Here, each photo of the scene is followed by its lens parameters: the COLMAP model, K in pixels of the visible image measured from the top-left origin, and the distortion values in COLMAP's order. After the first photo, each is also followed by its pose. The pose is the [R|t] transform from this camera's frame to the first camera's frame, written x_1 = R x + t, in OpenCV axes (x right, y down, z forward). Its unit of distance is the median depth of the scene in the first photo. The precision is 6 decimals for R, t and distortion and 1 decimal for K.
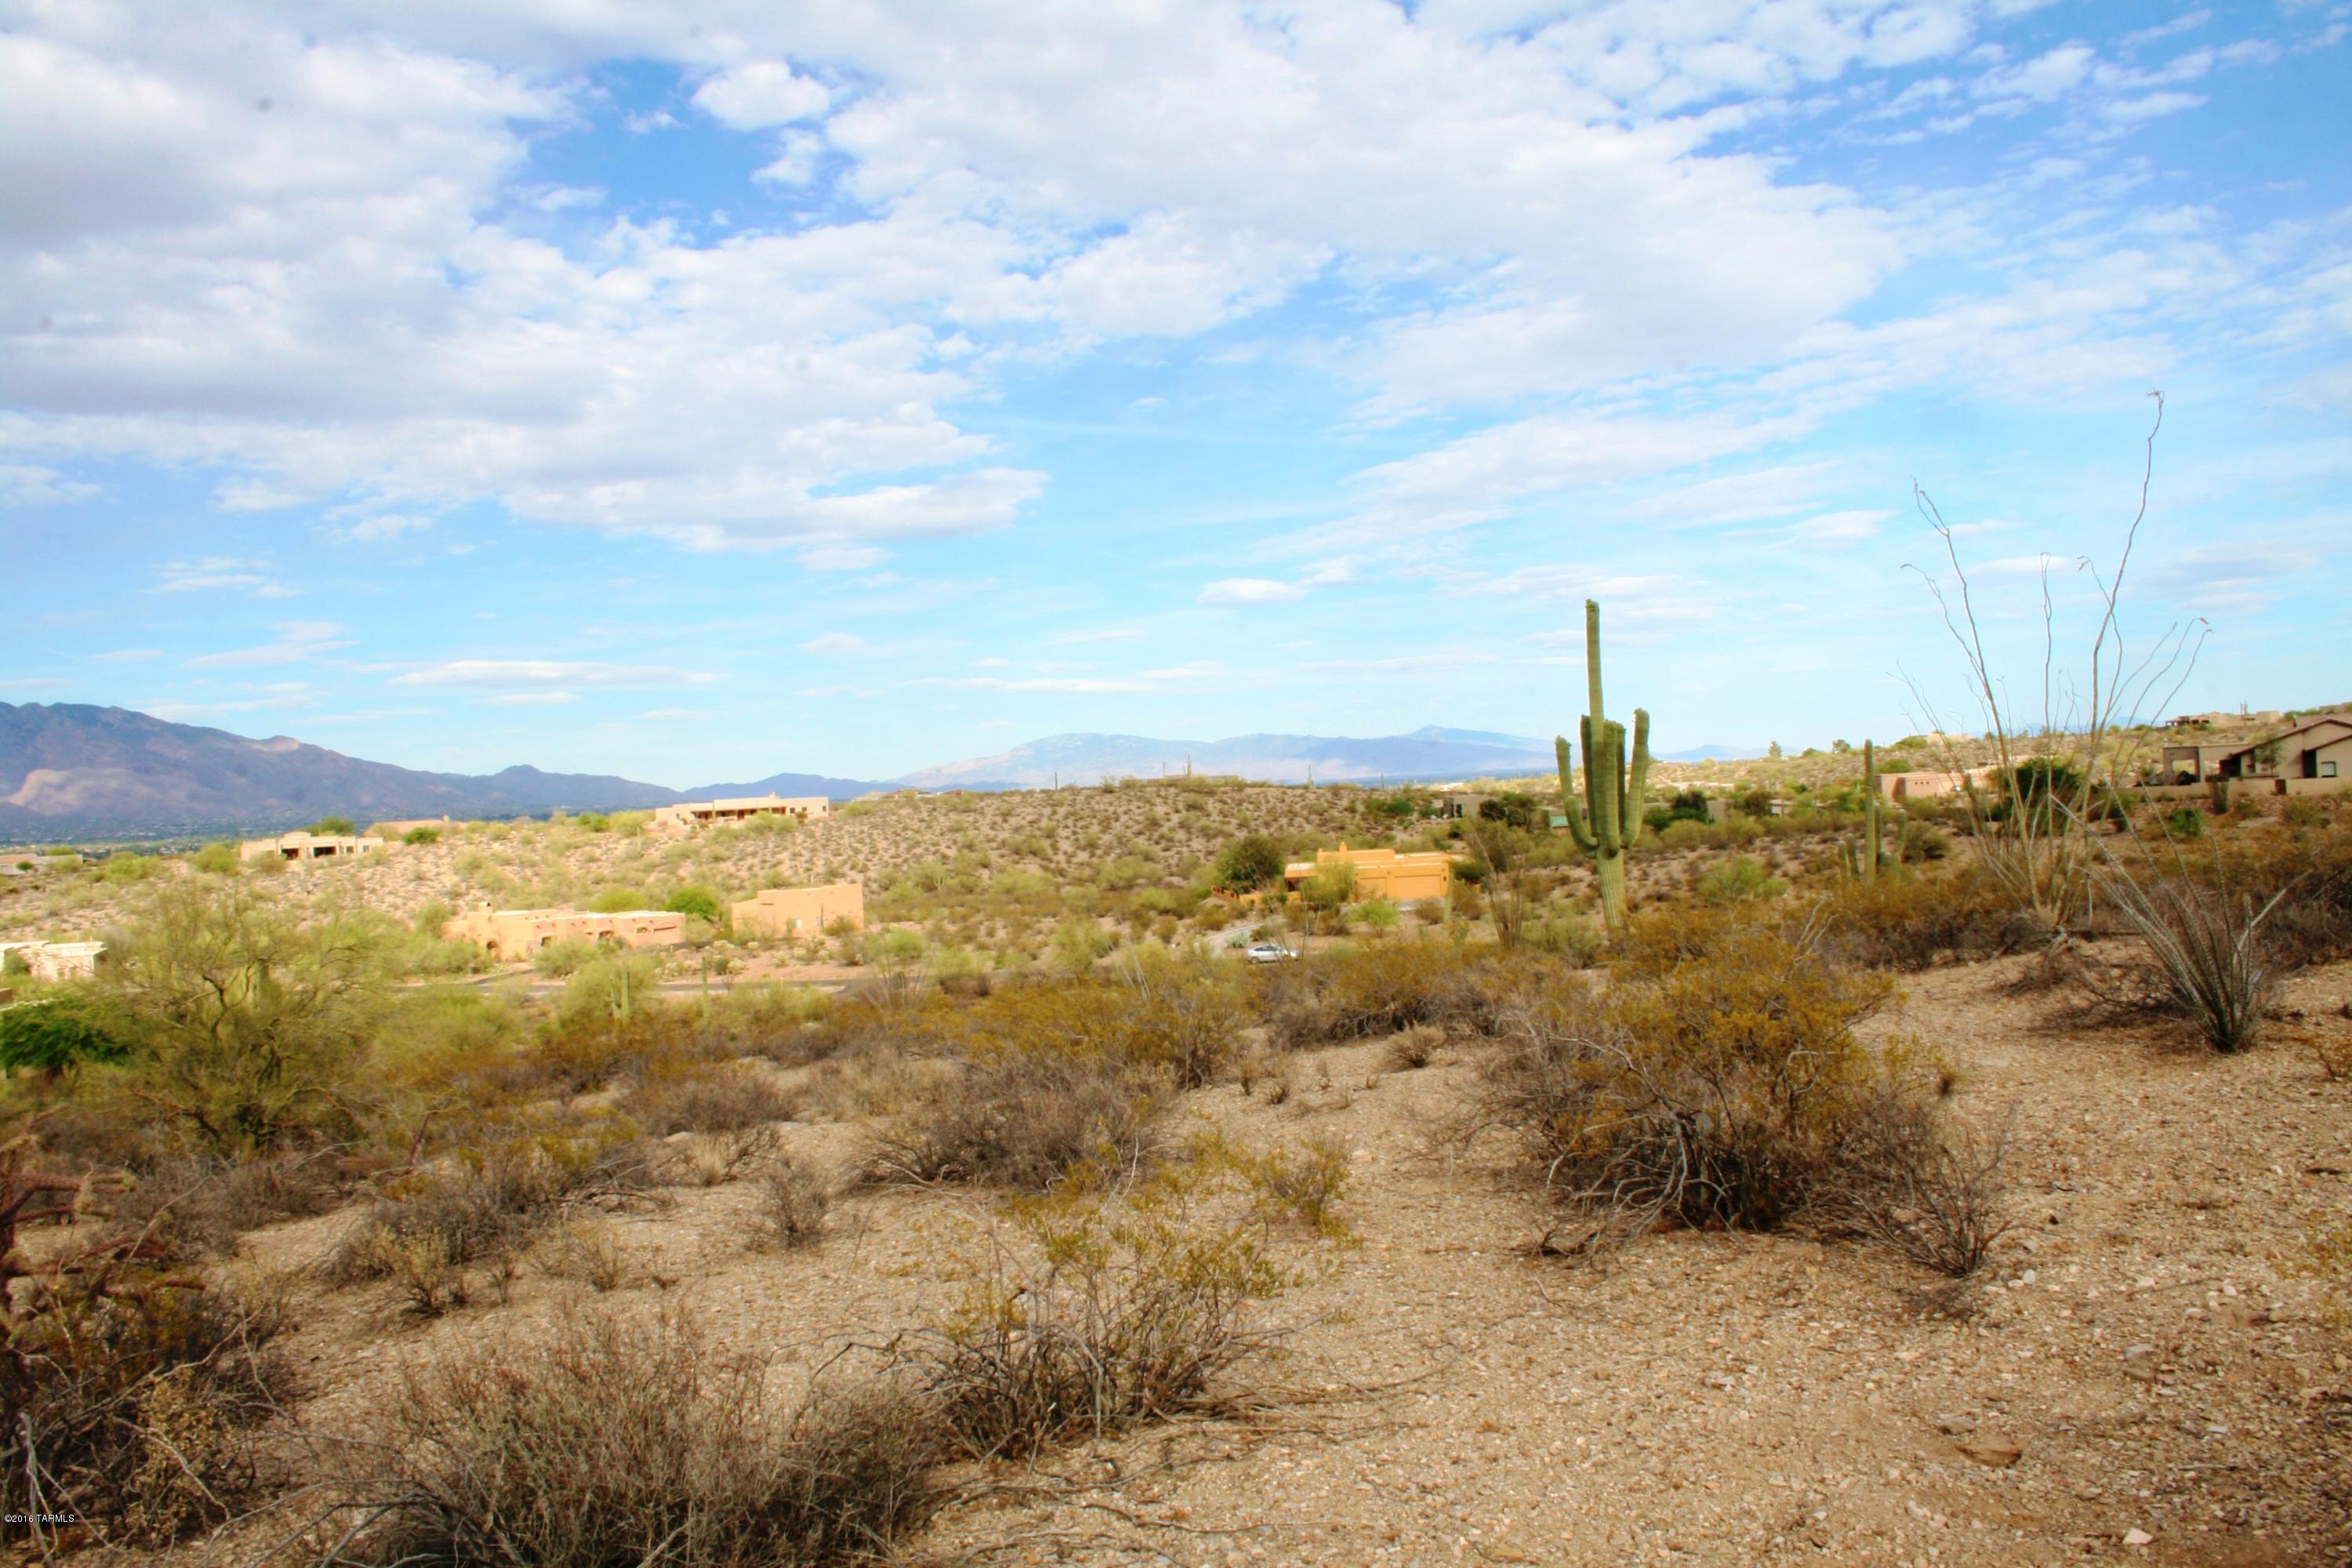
lens RADIAL K [[1962.8, 0, 1146.3], [0, 1962.8, 792.0], [0, 0, 1]] dist [-0.164049, 0.143180]
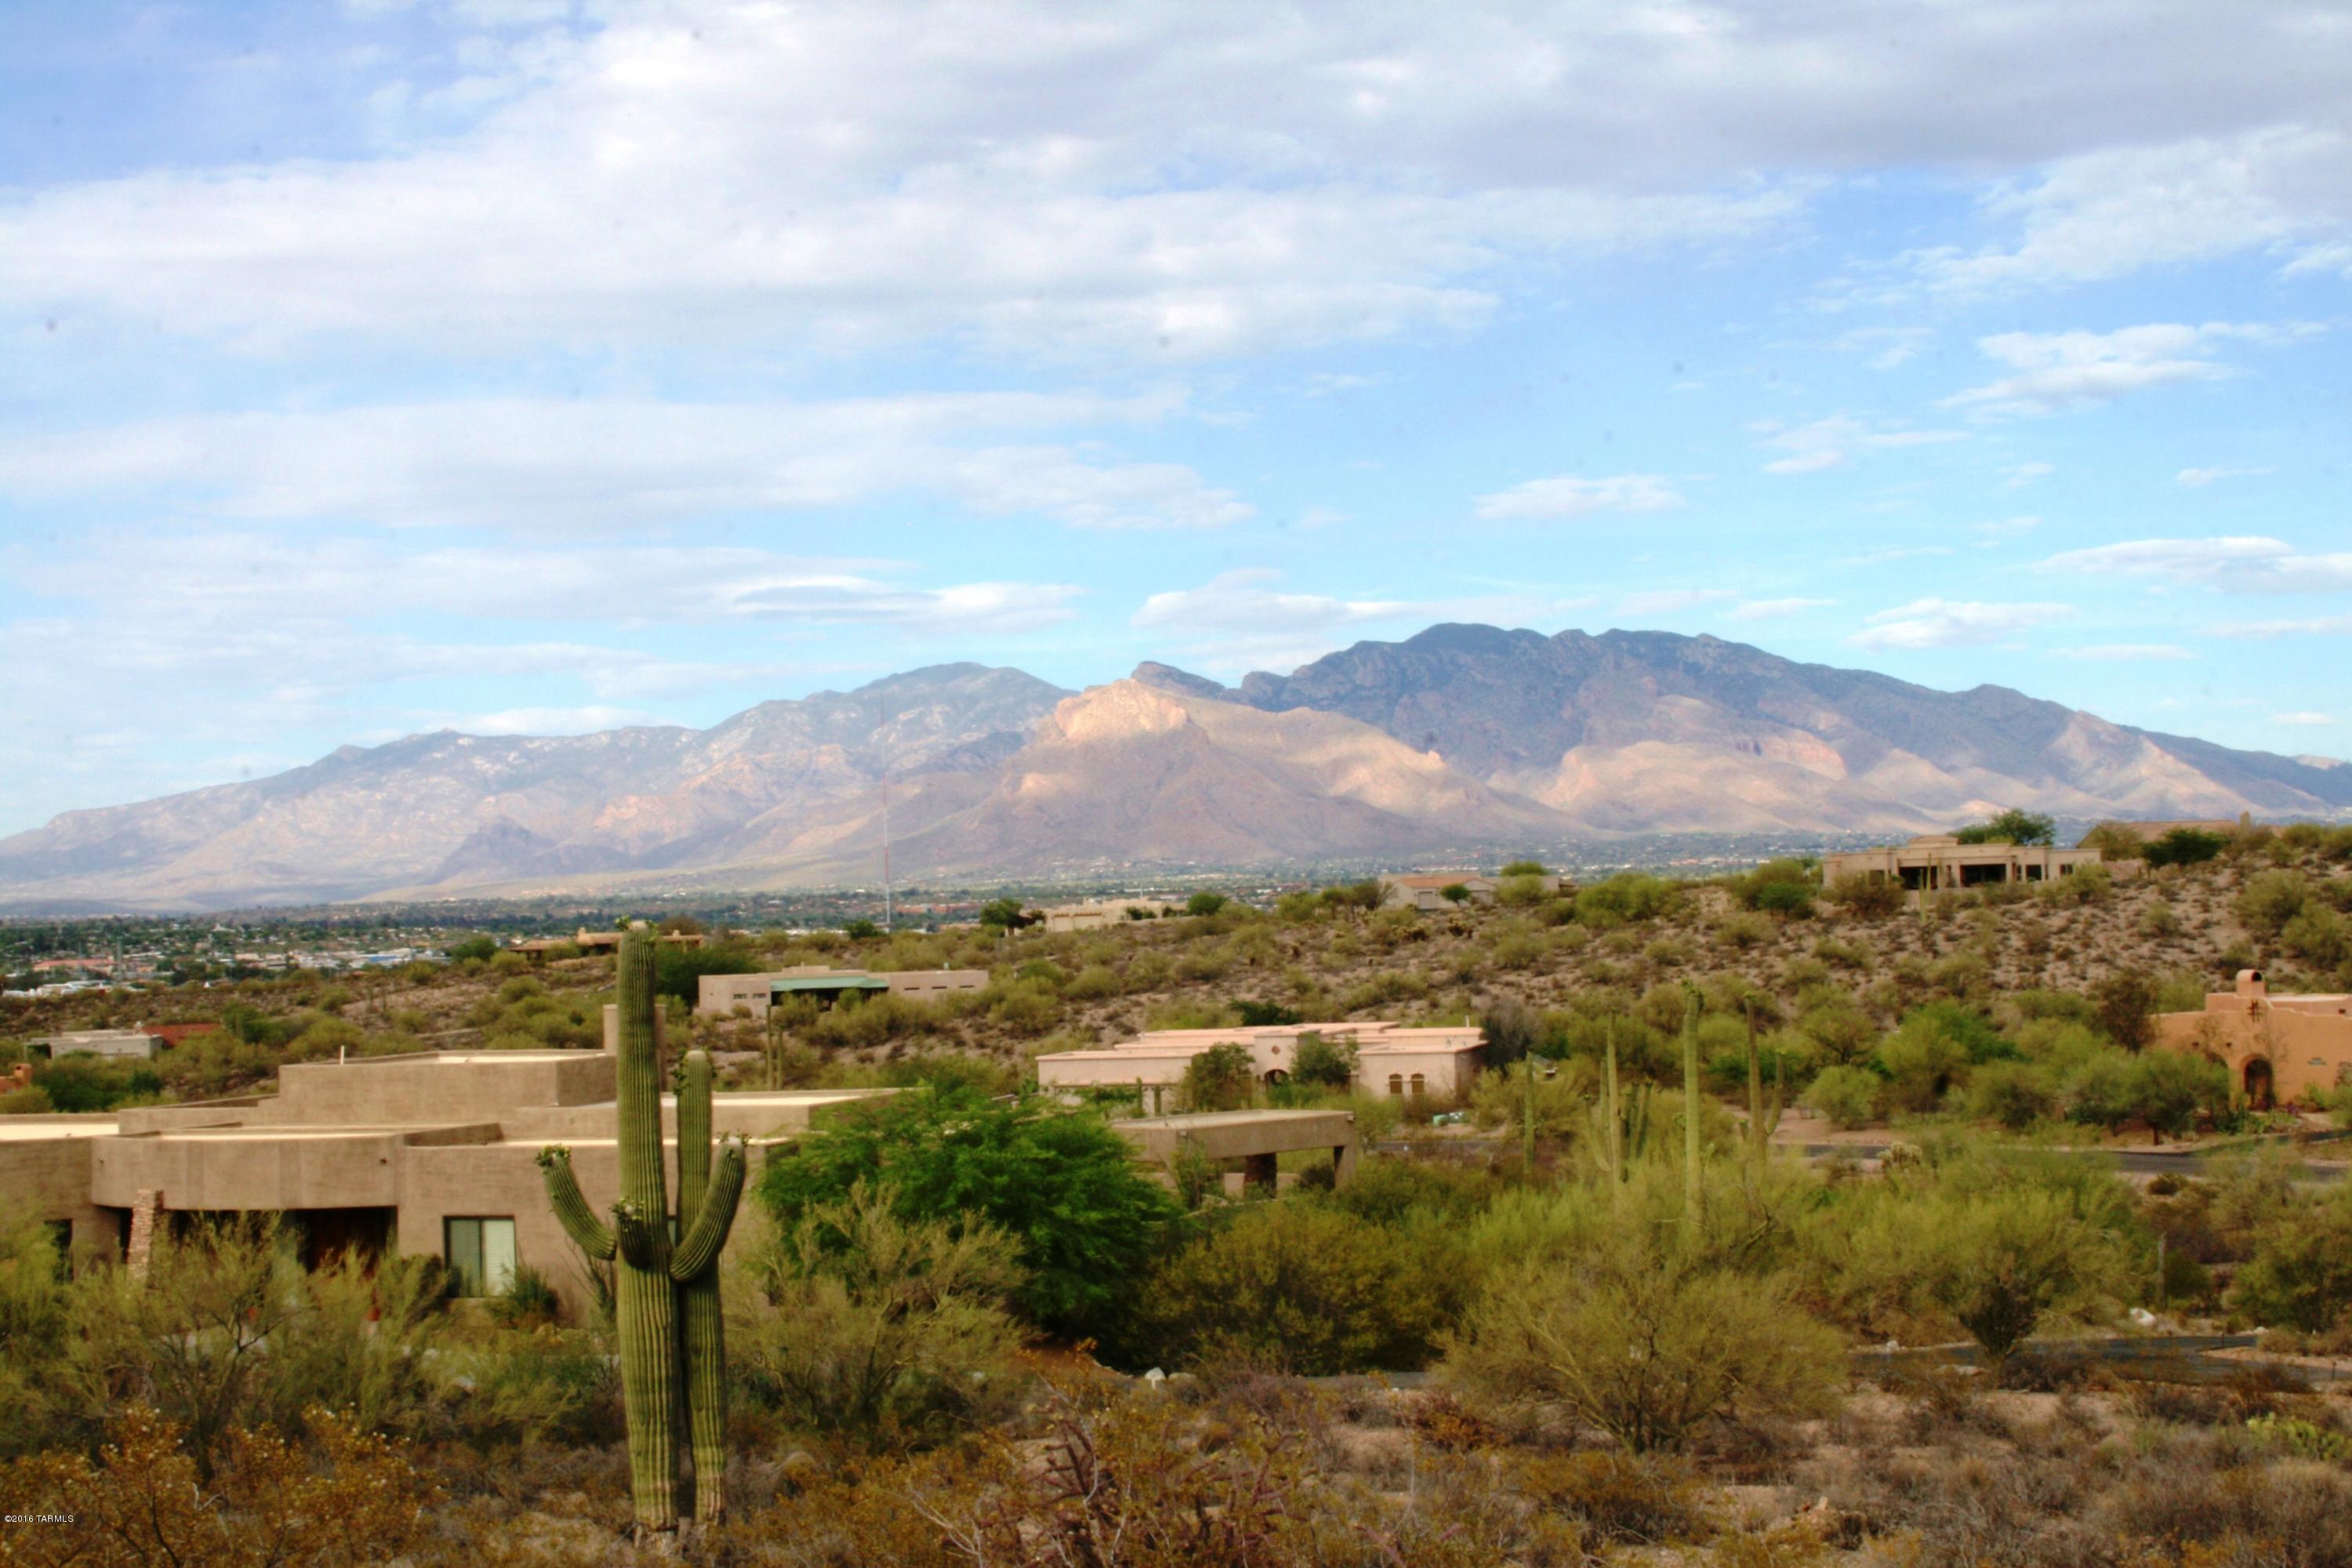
lens RADIAL K [[3770.1, 0, 1142.8], [0, 3770.1, 786.7], [0, 0, 1]] dist [-0.012473, 0.134269]
pose [[0.797739, 0.008413, -0.602944, -0.017777], [-0.009508, 0.999954, 0.001373, 0.010661], [0.602927, 0.004637, 0.797783, 0.107513]]
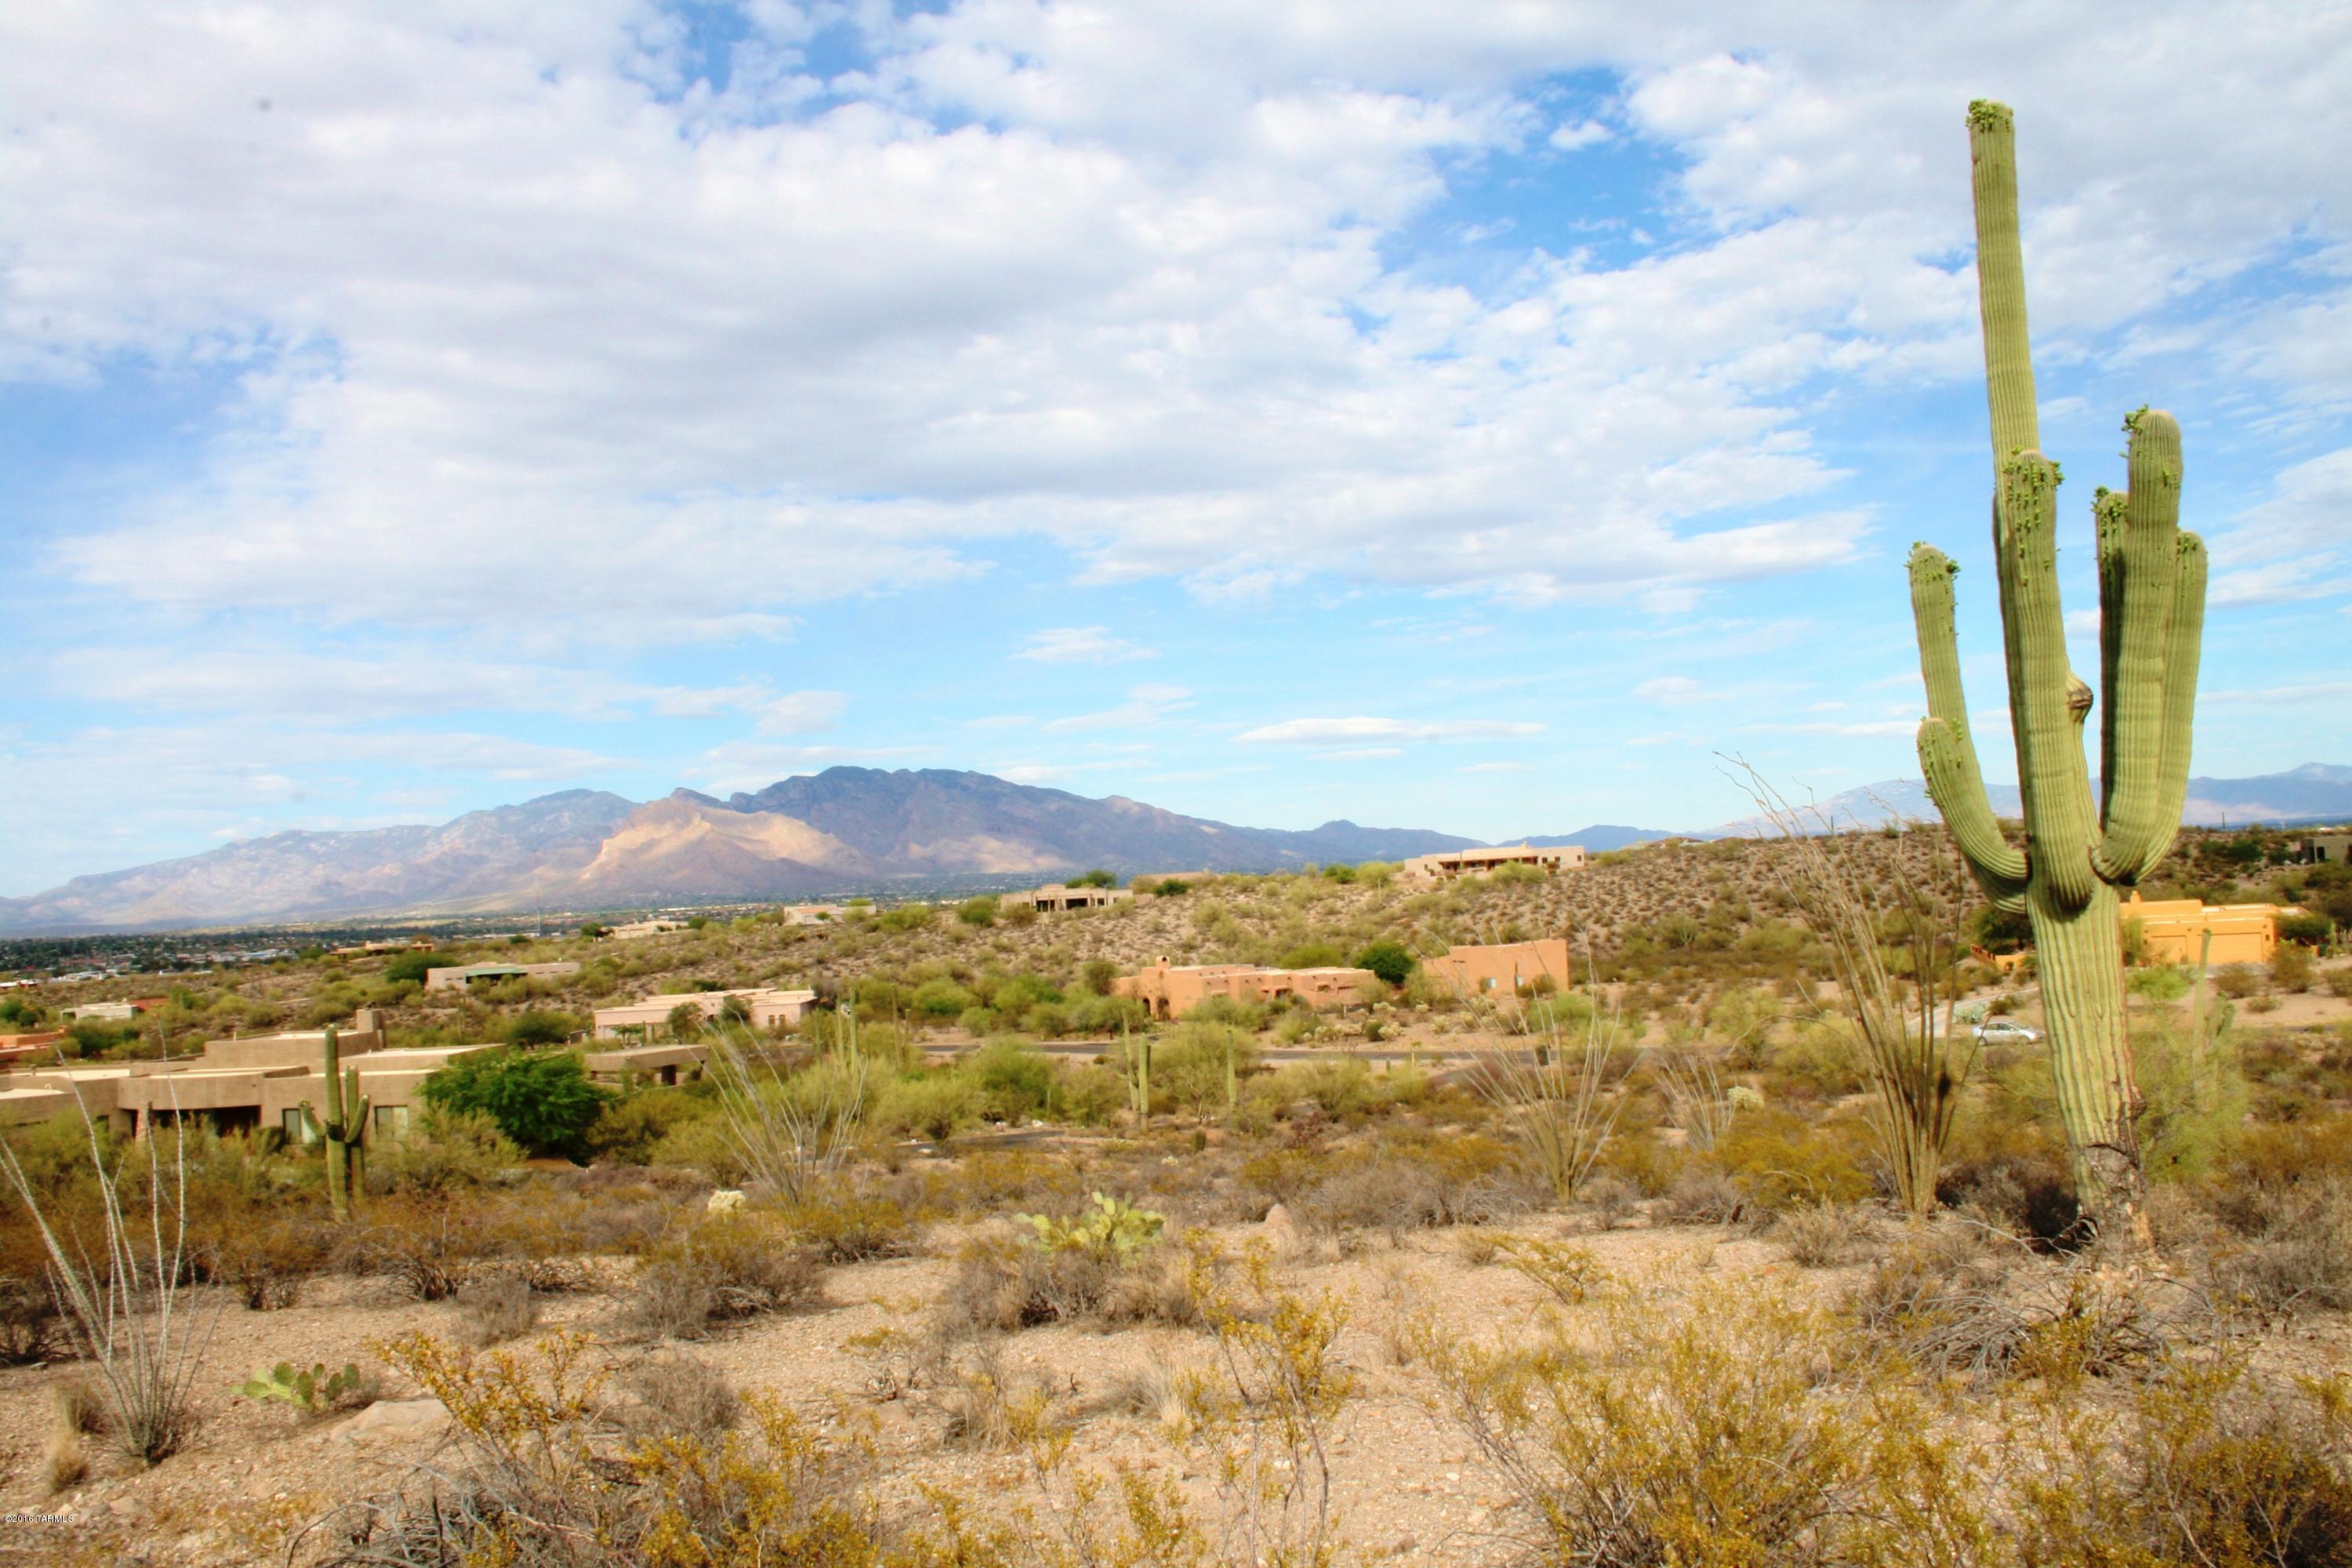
lens RADIAL K [[1963.9, 0, 1146.6], [0, 1963.9, 794.6], [0, 0, 1]] dist [-0.161800, 0.136698]
pose [[0.916704, -0.017684, -0.399175, 0.024356], [0.007463, 0.999604, -0.027144, 0.002331], [0.399497, 0.021904, 0.916473, 0.071634]]
